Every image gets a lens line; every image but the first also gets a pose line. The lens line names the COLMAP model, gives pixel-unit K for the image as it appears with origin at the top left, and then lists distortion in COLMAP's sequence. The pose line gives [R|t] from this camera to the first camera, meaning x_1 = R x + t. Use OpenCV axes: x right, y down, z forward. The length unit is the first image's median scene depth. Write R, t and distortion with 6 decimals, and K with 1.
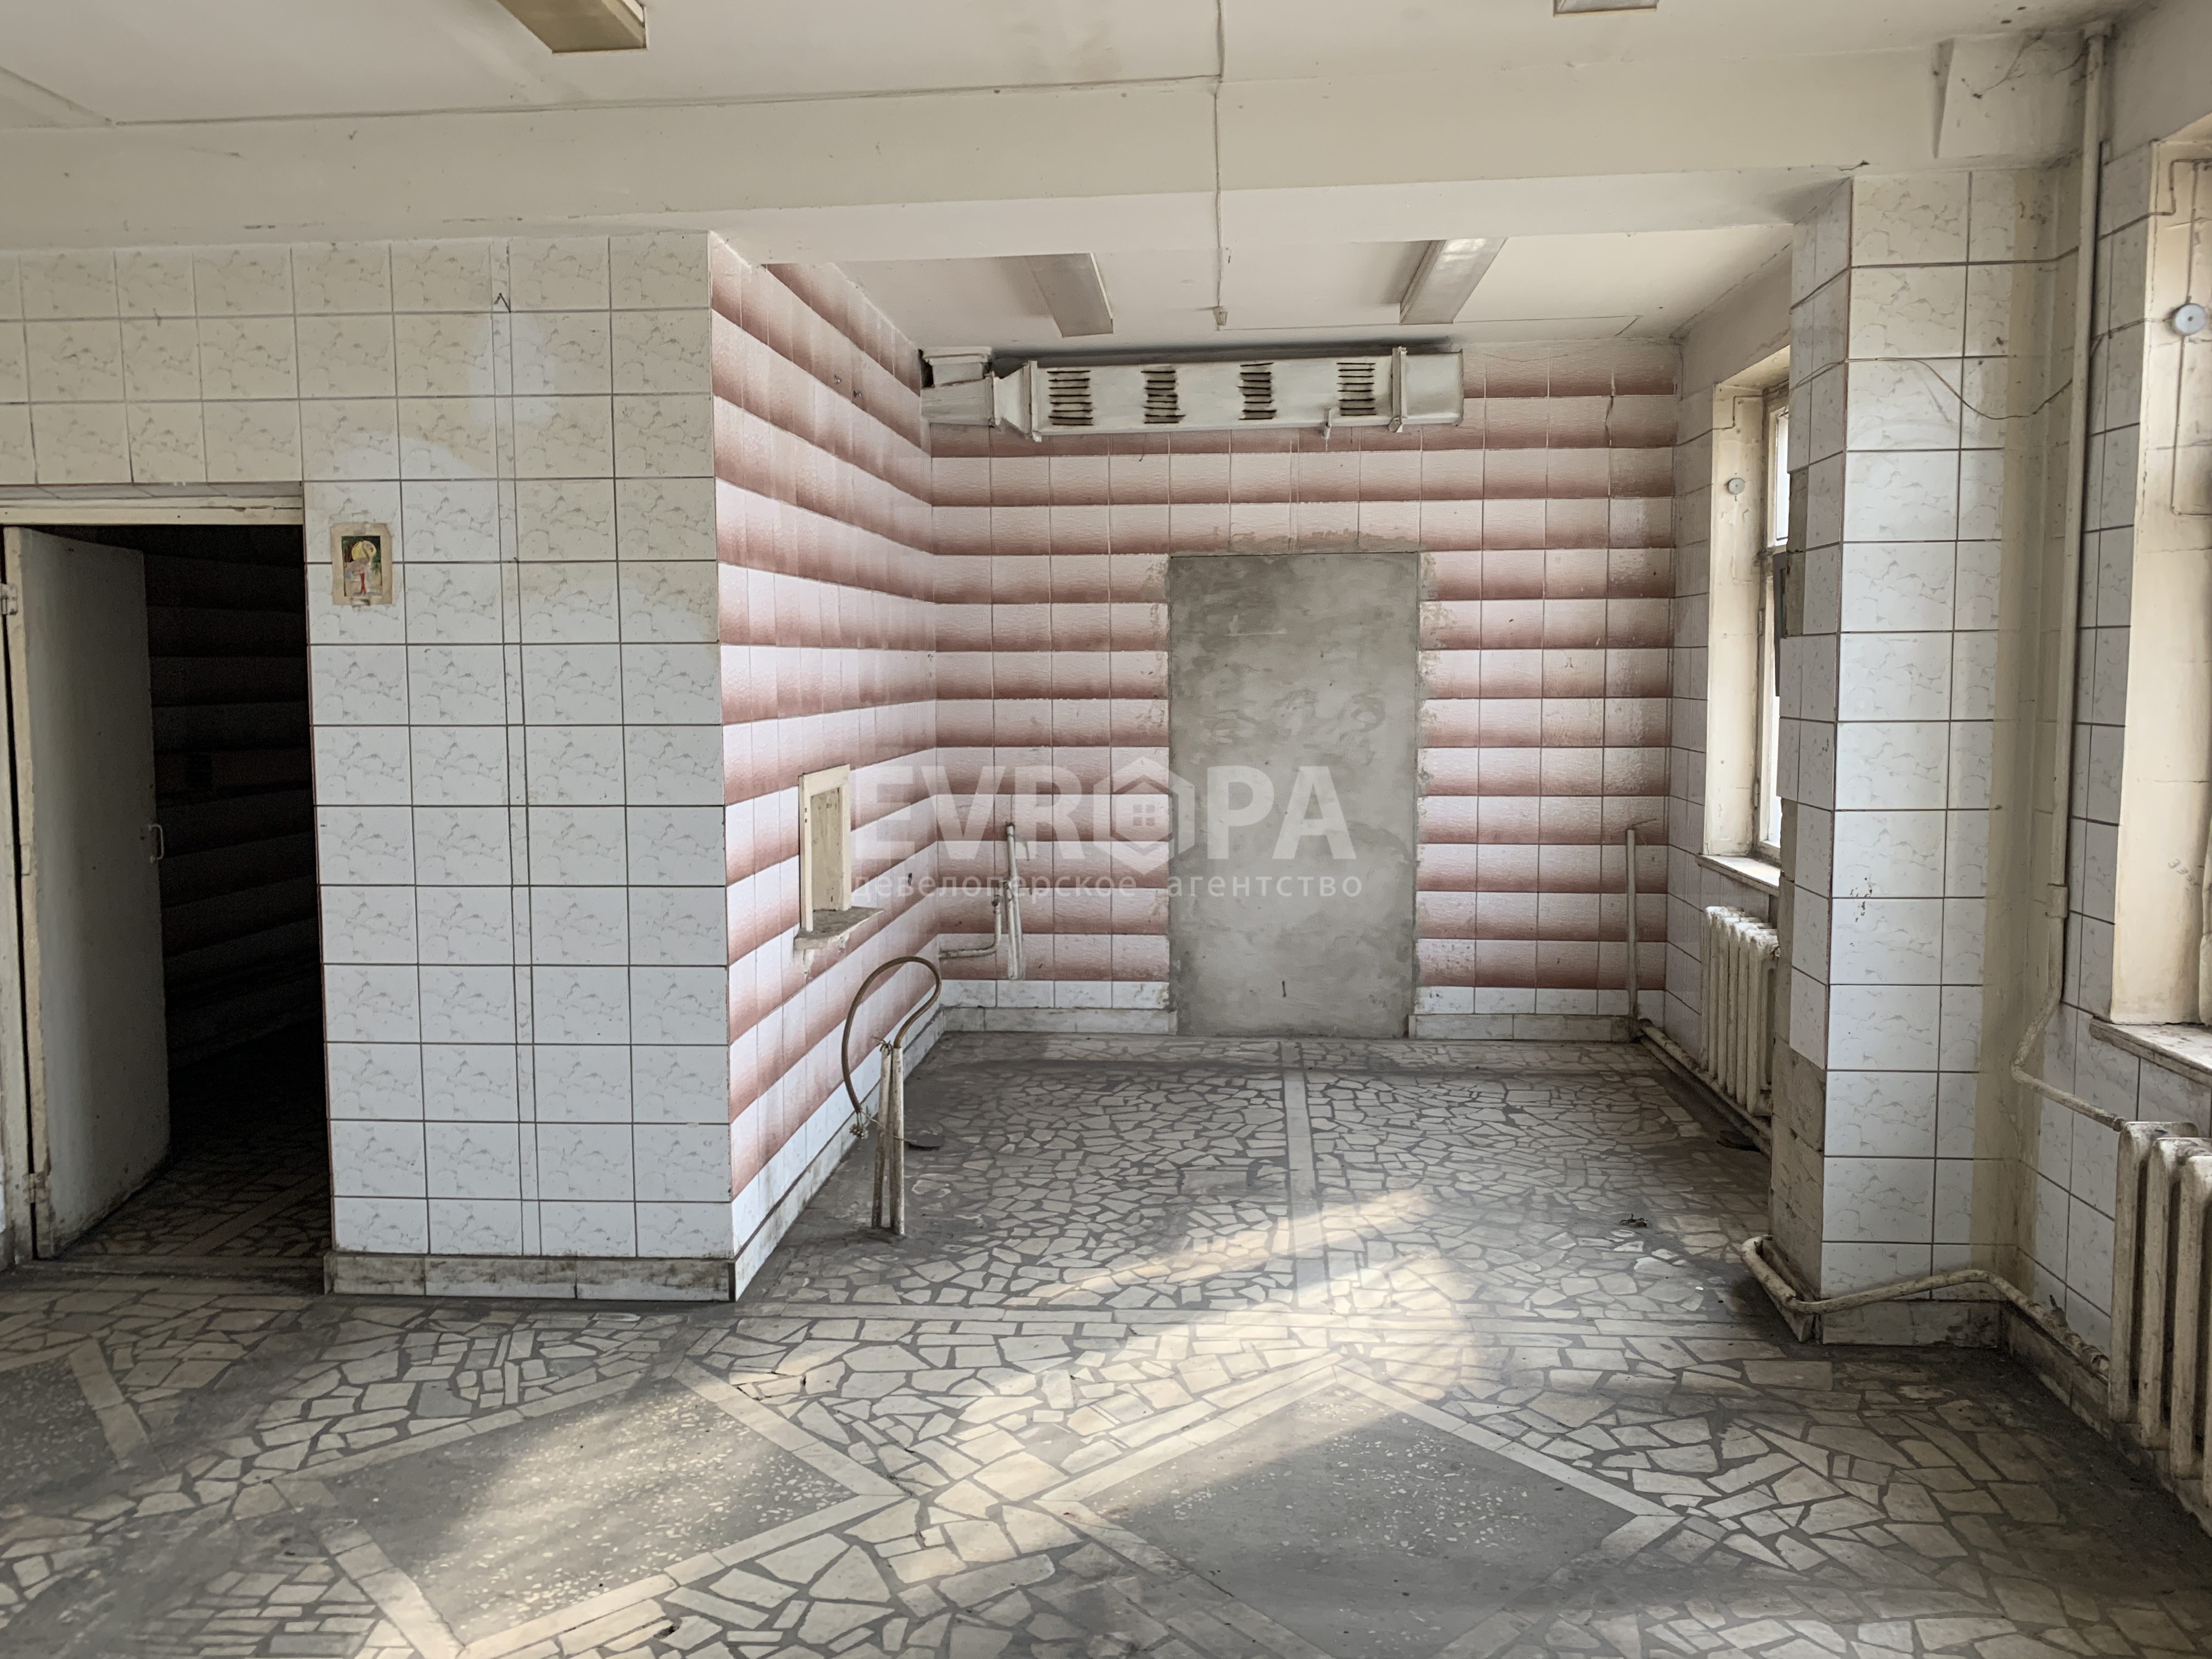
lens RADIAL K [[1728.0, 0, 1060.4], [0, 1728.0, 790.8], [0, 0, 1]] dist [0.013884, -0.022247]
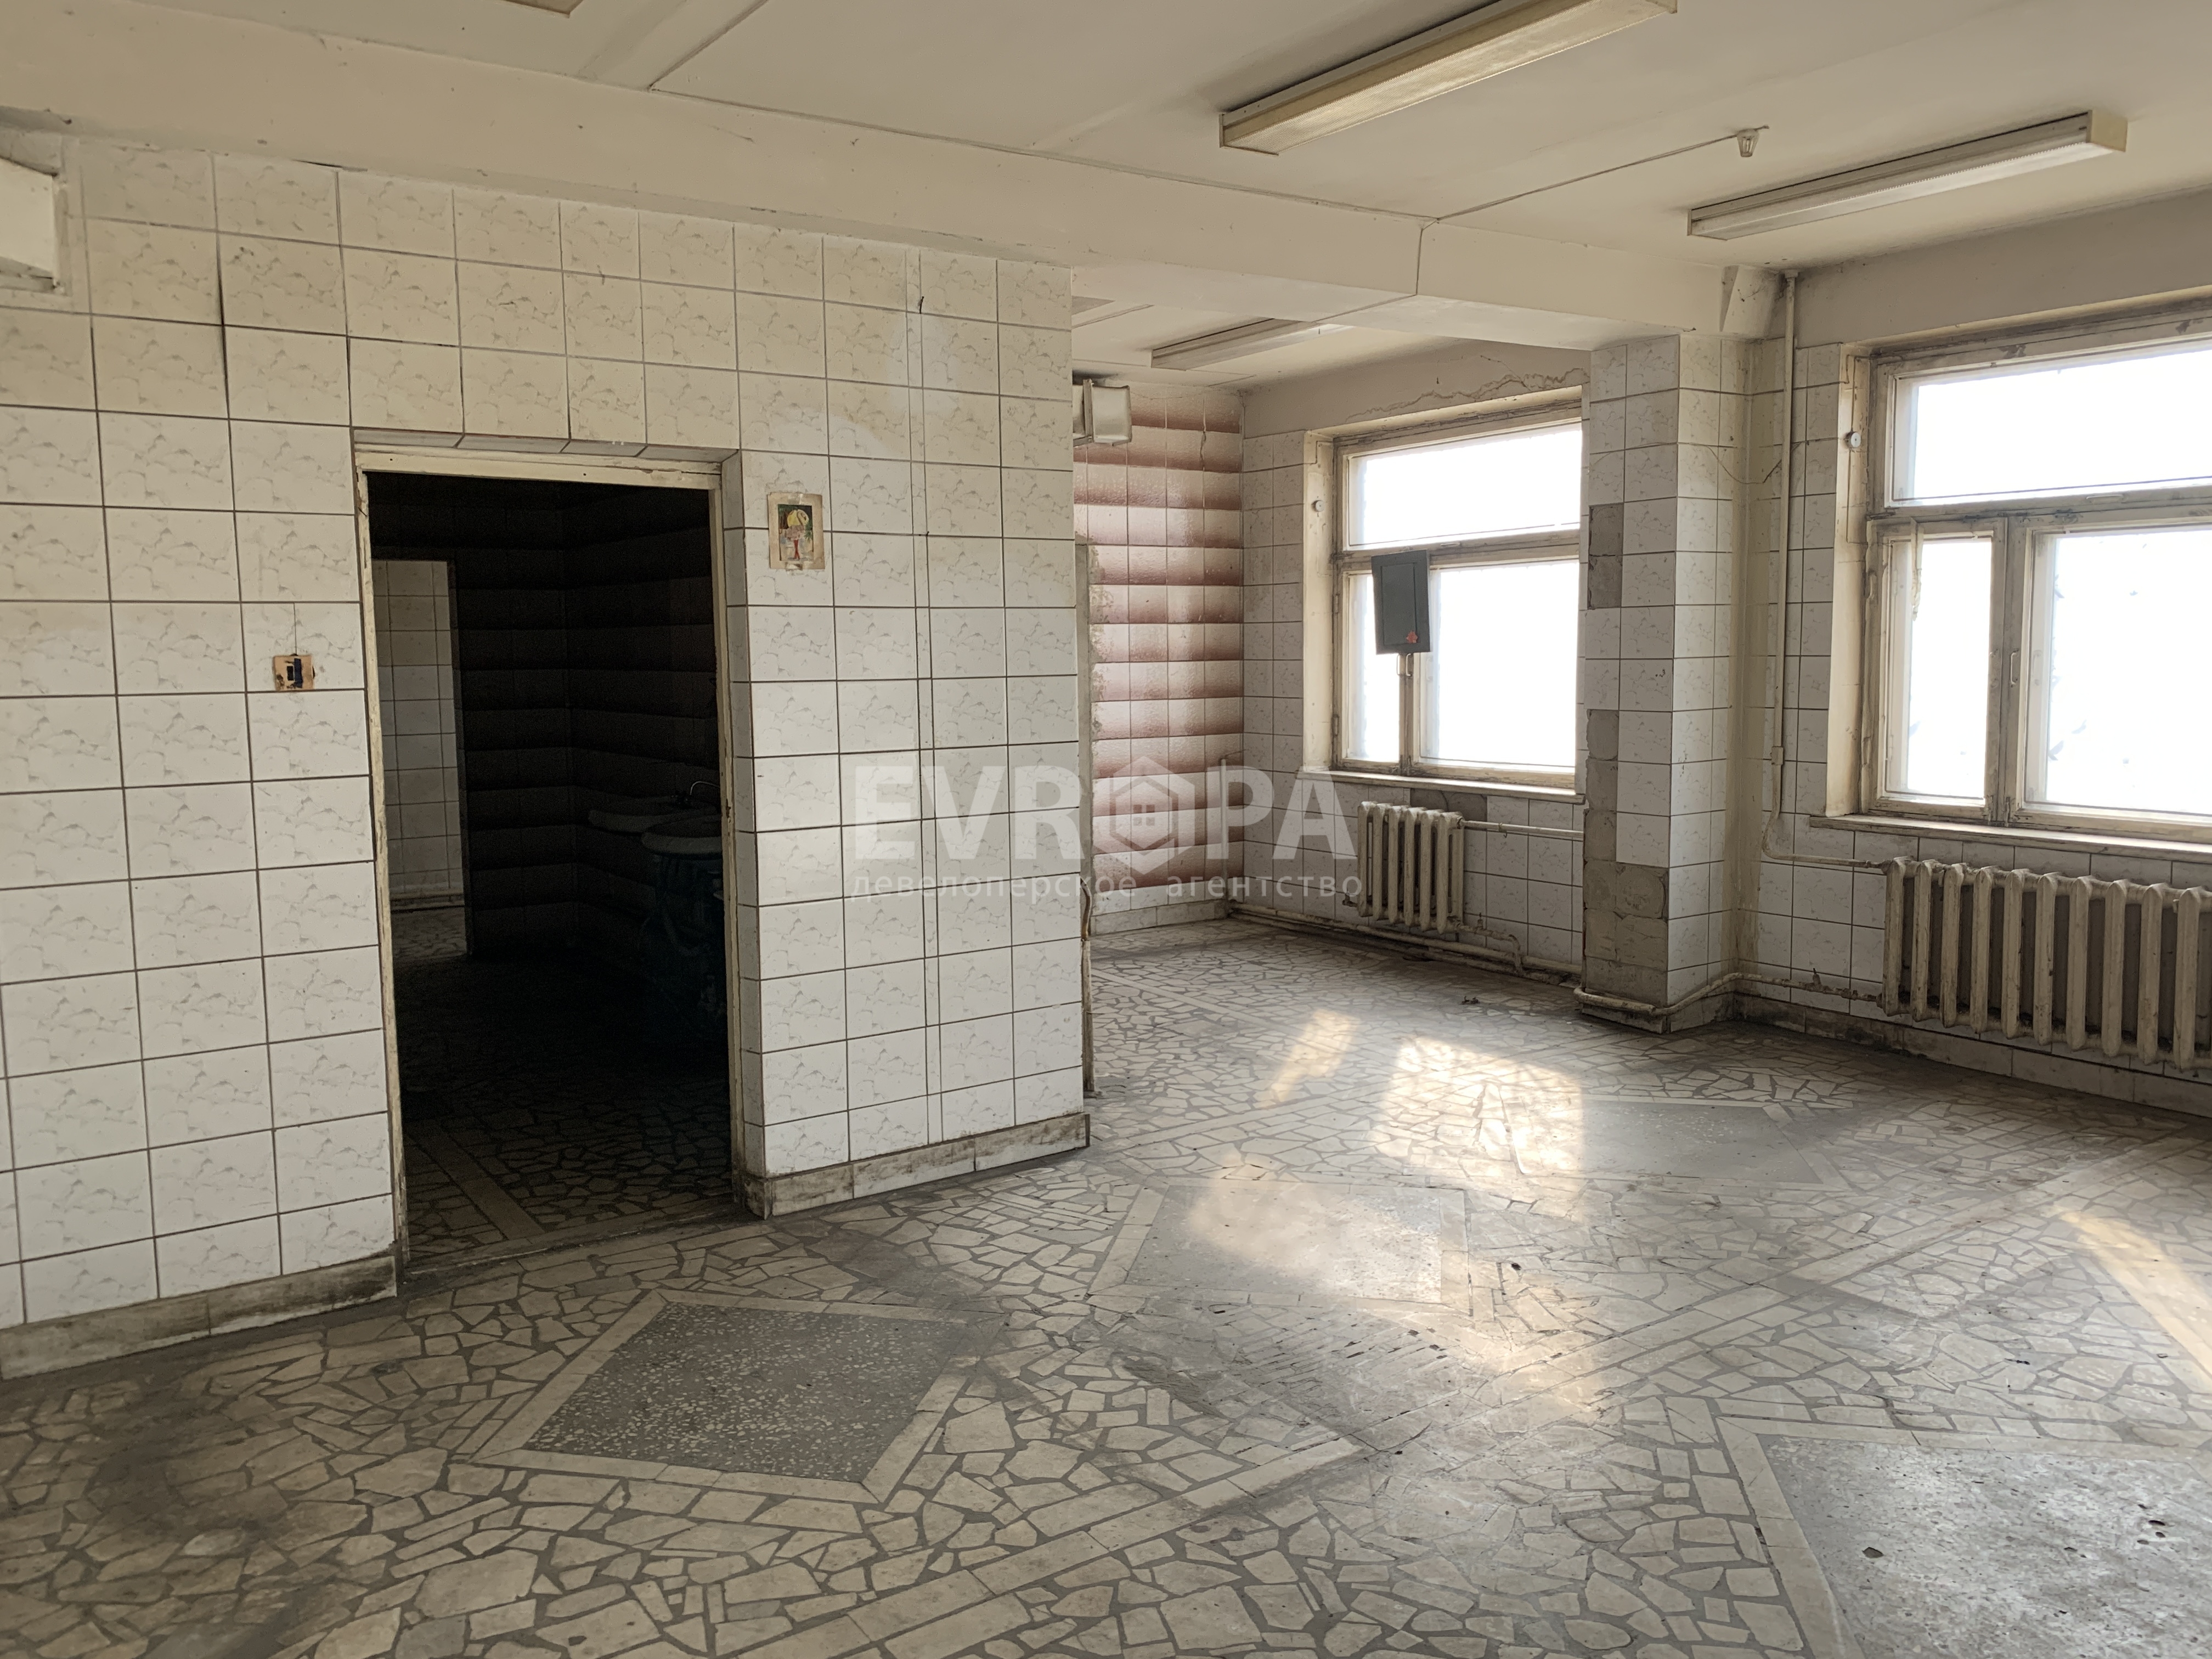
lens RADIAL K [[1728.0, 0, 1091.1], [0, 1728.0, 814.7], [0, 0, 1]] dist [0.013884, -0.022247]
pose [[0.772911, -0.066318, 0.631040, -0.949157], [0.054249, 0.997788, 0.038416, 0.013850], [-0.632192, 0.004541, 0.774799, 0.049569]]
